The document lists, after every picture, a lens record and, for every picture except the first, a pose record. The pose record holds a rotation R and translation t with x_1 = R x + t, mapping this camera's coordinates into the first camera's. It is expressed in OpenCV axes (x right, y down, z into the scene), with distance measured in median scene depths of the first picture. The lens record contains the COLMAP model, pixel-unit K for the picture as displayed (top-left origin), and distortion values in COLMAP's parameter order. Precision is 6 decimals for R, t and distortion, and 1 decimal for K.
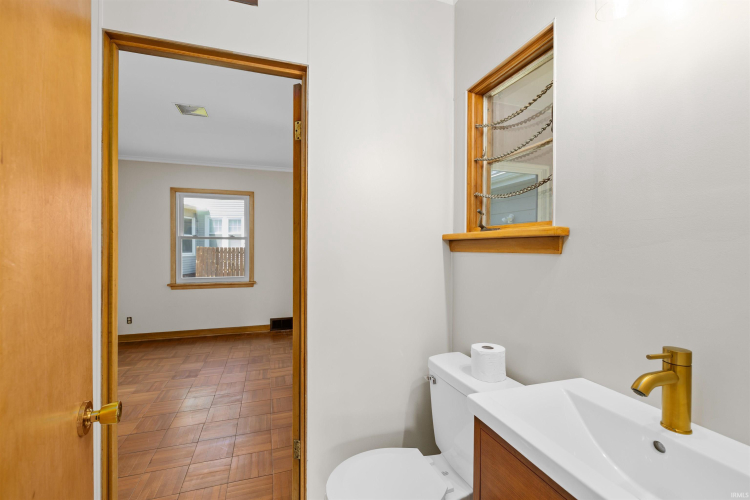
lens RADIAL K [[318.0, 0, 376.4], [0, 318.0, 252.6], [0, 0, 1]] dist [0.002056, 0.000273]
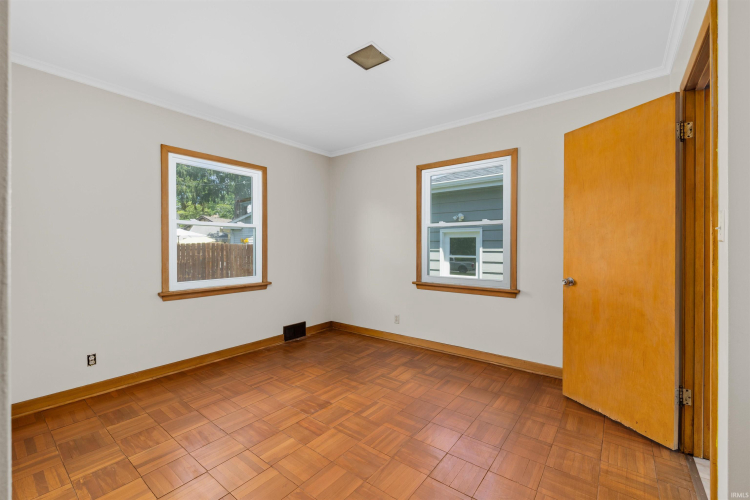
lens RADIAL K [[318.0, 0, 378.3], [0, 318.0, 245.5], [0, 0, 1]] dist [0.002056, 0.000273]
pose [[0.829531, -0.001941, 0.558457, -0.657880], [0.006885, 0.999954, -0.006751, 0.008443], [-0.558418, 0.009445, 0.829506, 0.210095]]
